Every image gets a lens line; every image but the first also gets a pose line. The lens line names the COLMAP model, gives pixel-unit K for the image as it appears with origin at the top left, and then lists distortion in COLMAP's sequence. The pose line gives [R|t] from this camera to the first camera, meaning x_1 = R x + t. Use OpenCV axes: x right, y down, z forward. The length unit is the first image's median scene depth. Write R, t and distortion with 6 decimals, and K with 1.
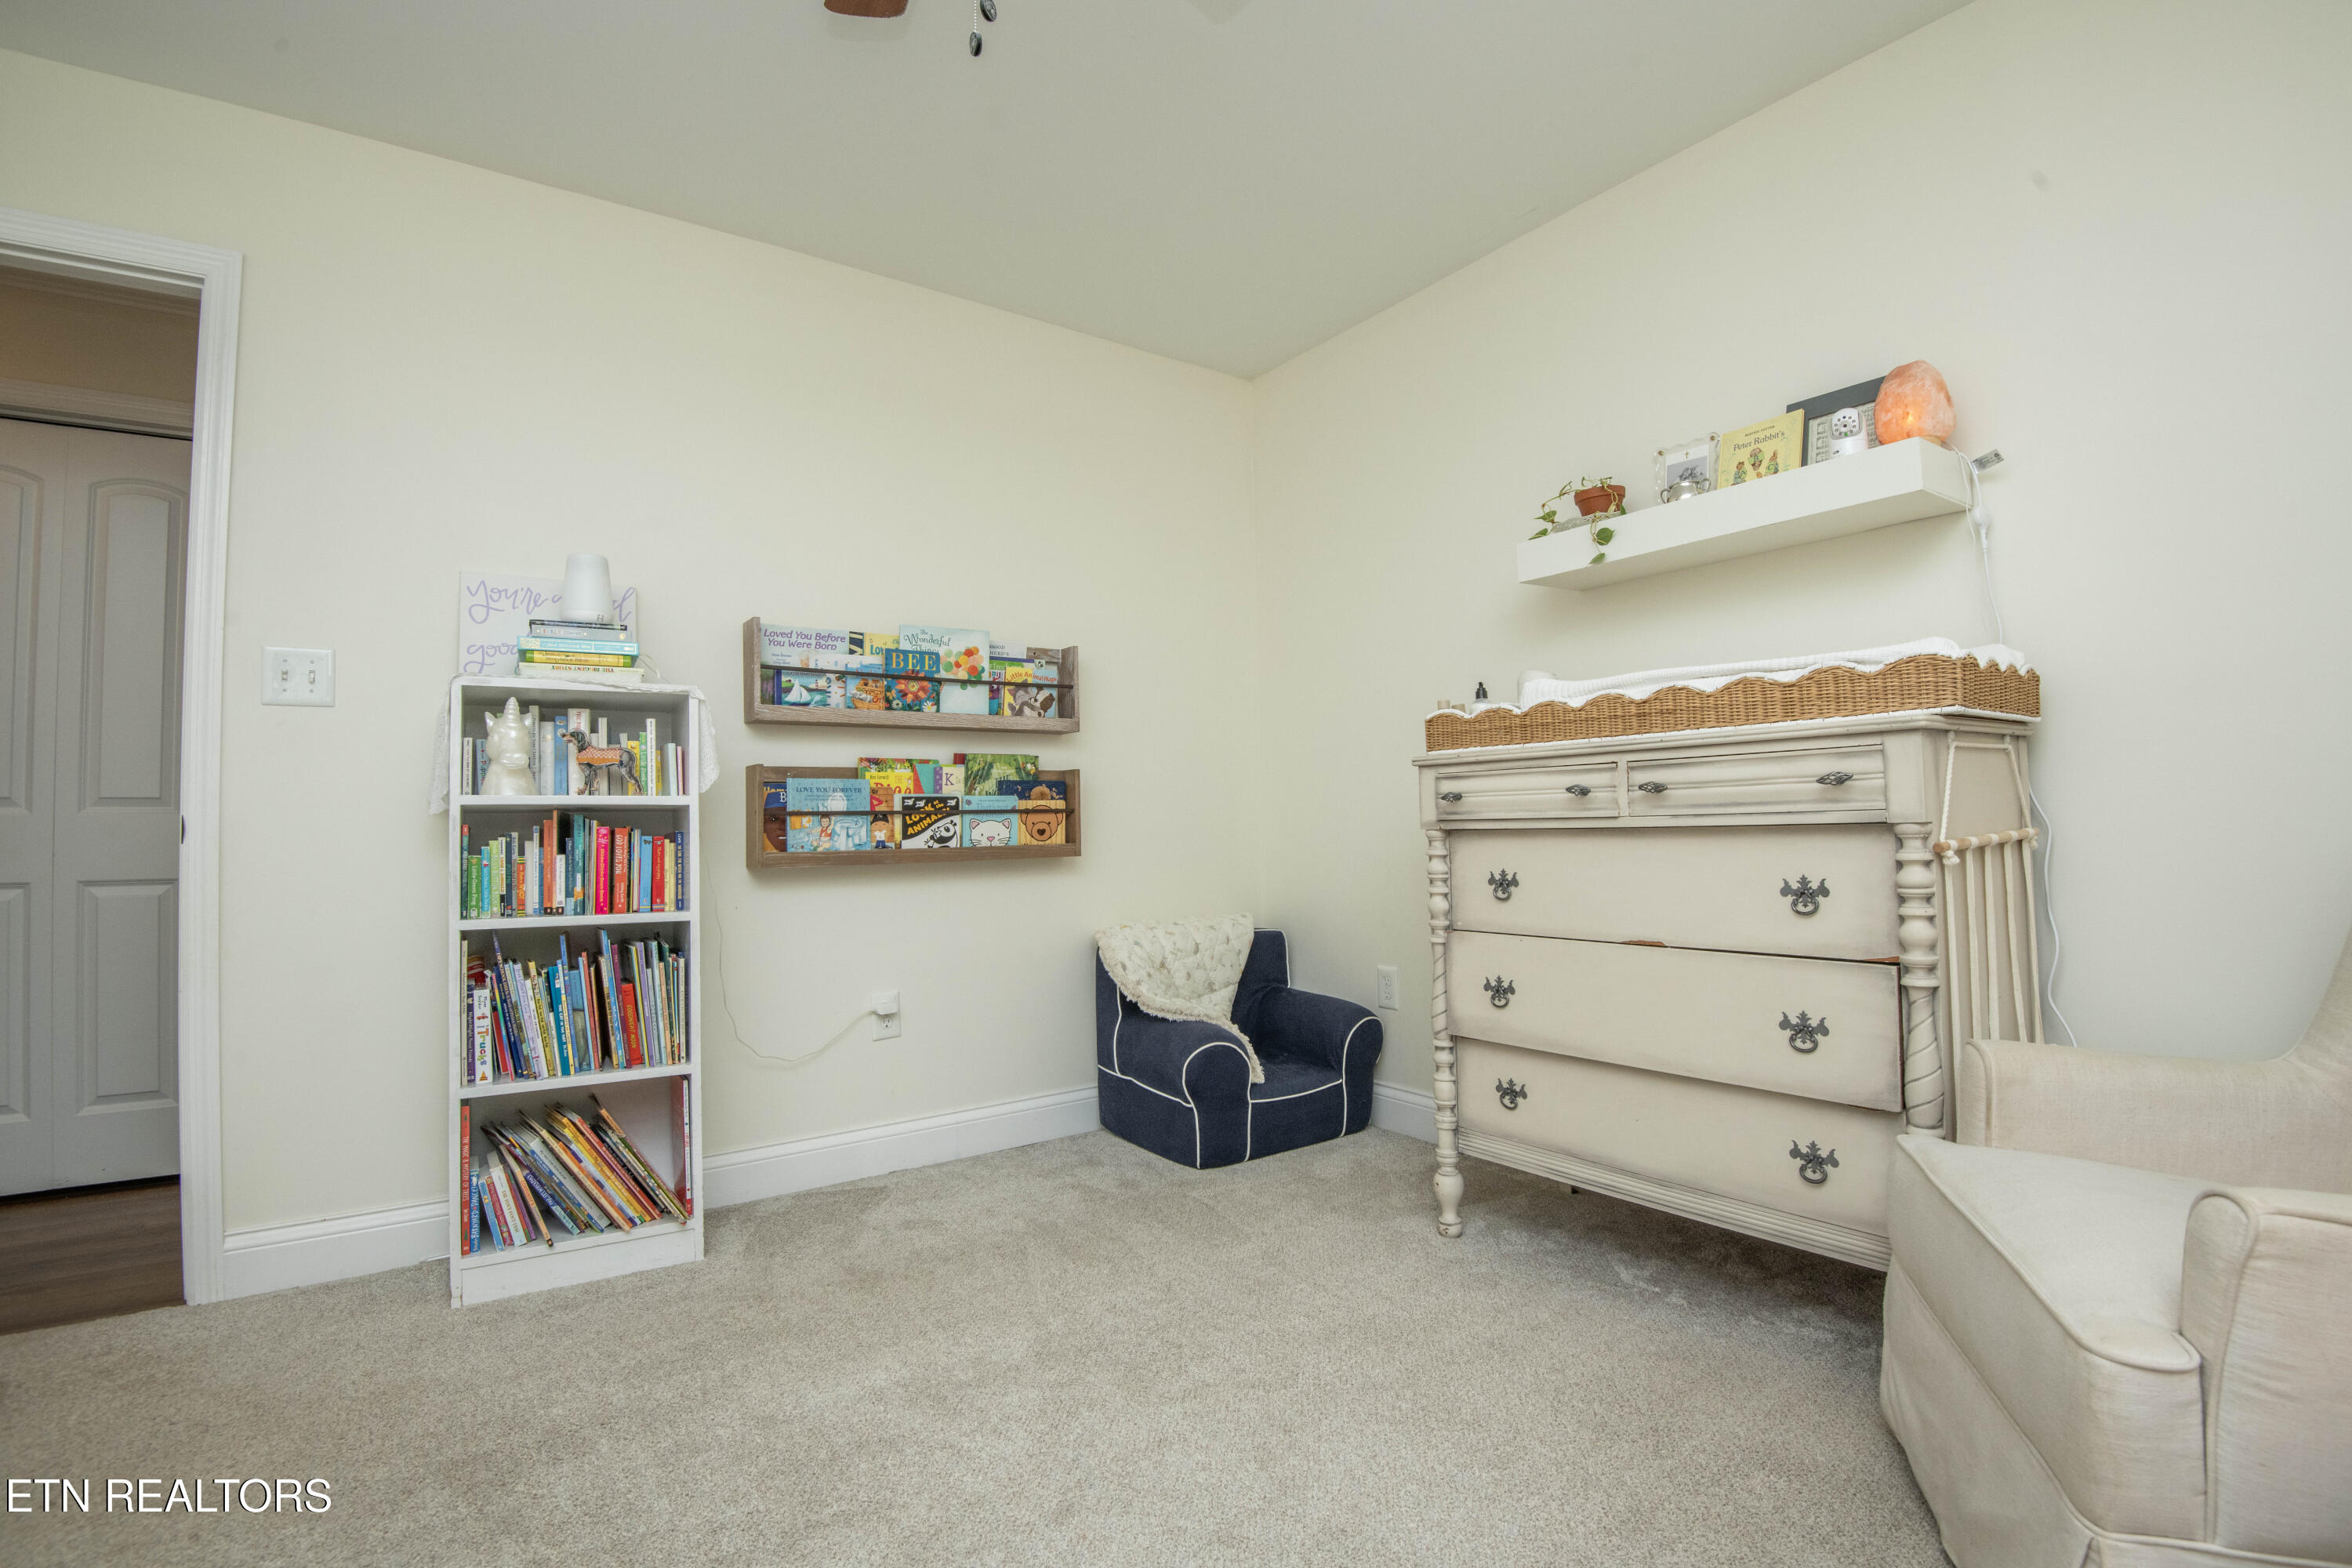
lens RADIAL K [[1085.0, 0, 1189.9], [0, 1085.0, 785.1], [0, 0, 1]] dist [-0.012453, -0.022087]
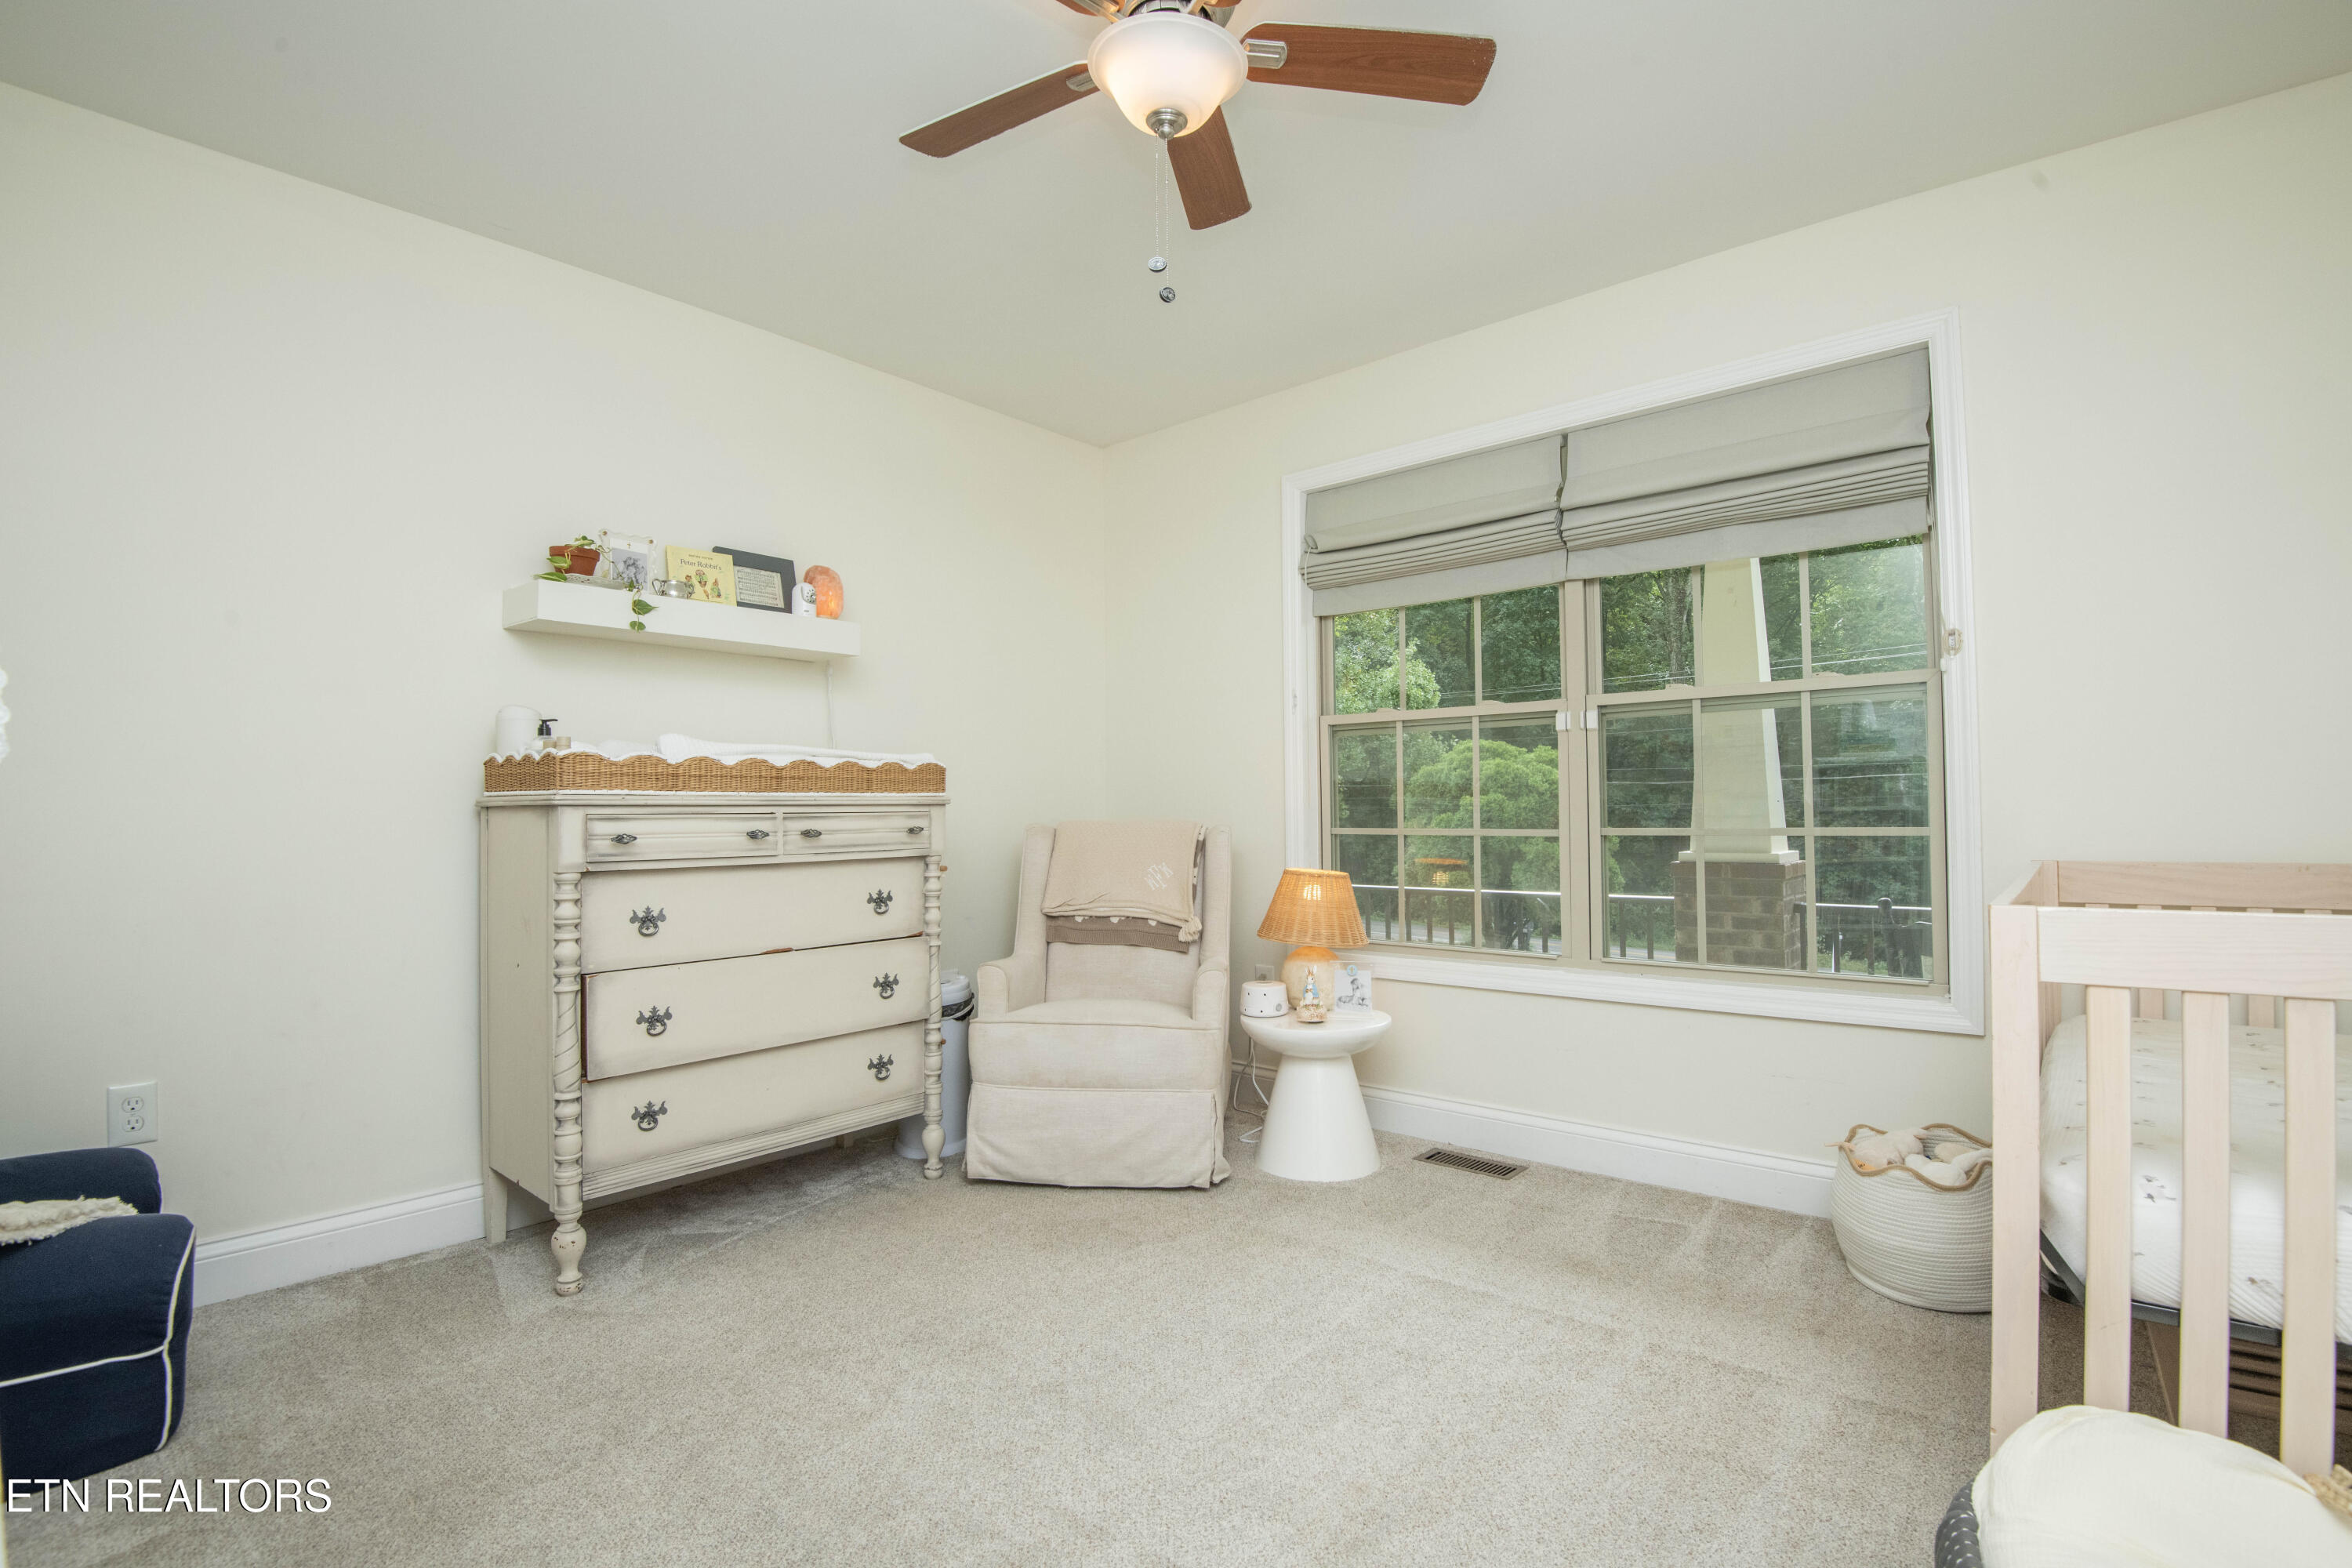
lens RADIAL K [[1085.0, 0, 1189.9], [0, 1085.0, 785.1], [0, 0, 1]] dist [-0.012453, -0.022087]
pose [[-0.250401, 0.046282, 0.967035, -0.986084], [-0.021387, 0.998349, -0.053318, 0.003847], [-0.967906, -0.034033, -0.248998, 0.842921]]
